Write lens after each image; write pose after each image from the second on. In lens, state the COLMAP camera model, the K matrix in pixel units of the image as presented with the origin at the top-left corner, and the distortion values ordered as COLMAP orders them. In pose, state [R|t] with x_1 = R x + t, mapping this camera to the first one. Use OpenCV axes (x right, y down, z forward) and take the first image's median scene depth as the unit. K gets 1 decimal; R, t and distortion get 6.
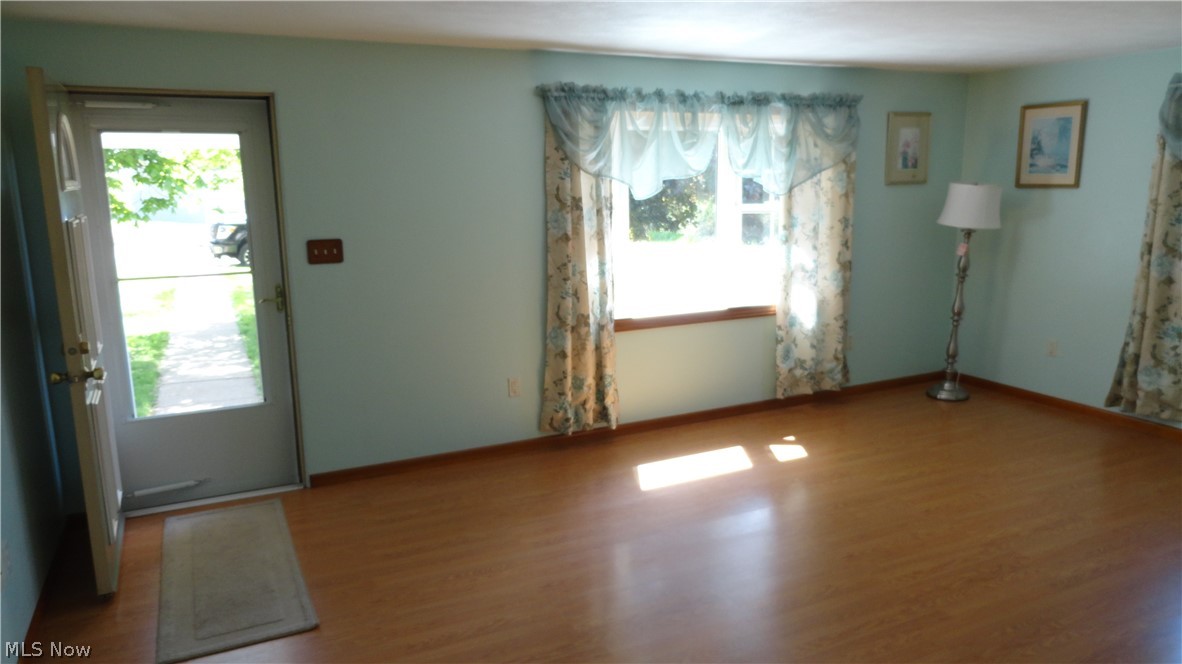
lens RADIAL K [[808.3, 0, 591.2], [0, 808.3, 329.6], [0, 0, 1]] dist [0.000460, 0.001864]
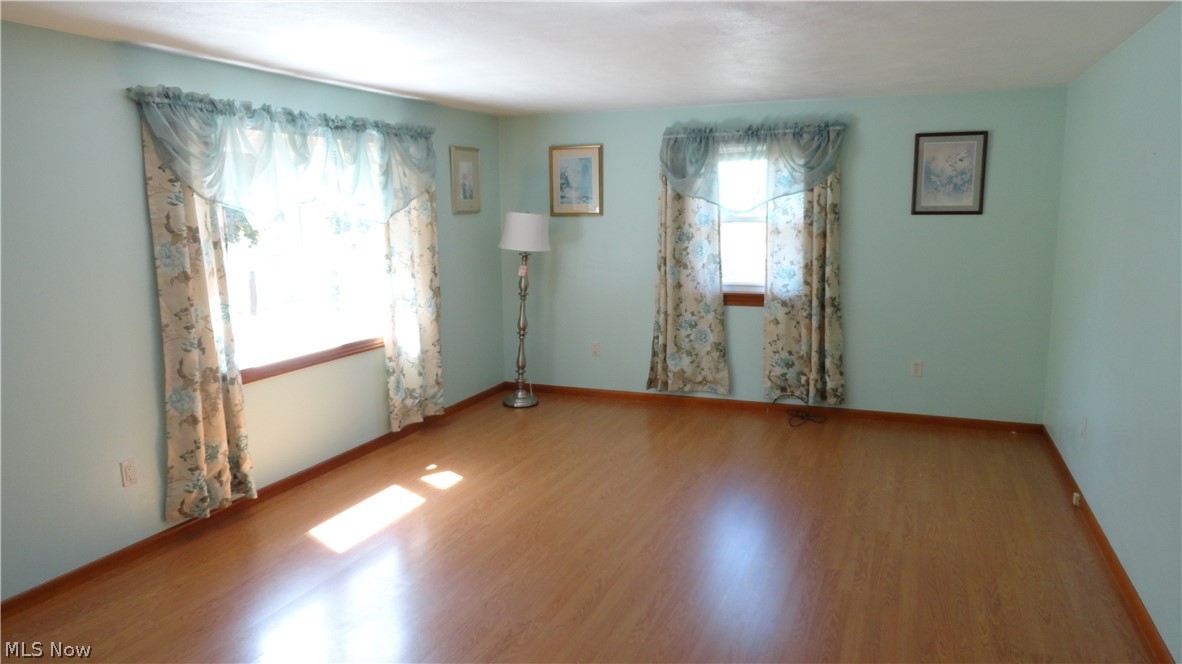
lens RADIAL K [[808.3, 0, 591.7], [0, 808.3, 334.2], [0, 0, 1]] dist [0.000460, 0.001864]
pose [[0.747102, -0.100463, 0.657073, -0.248478], [0.127476, 0.991819, 0.006701, -0.008746], [-0.652371, 0.078755, 0.753797, 0.114605]]
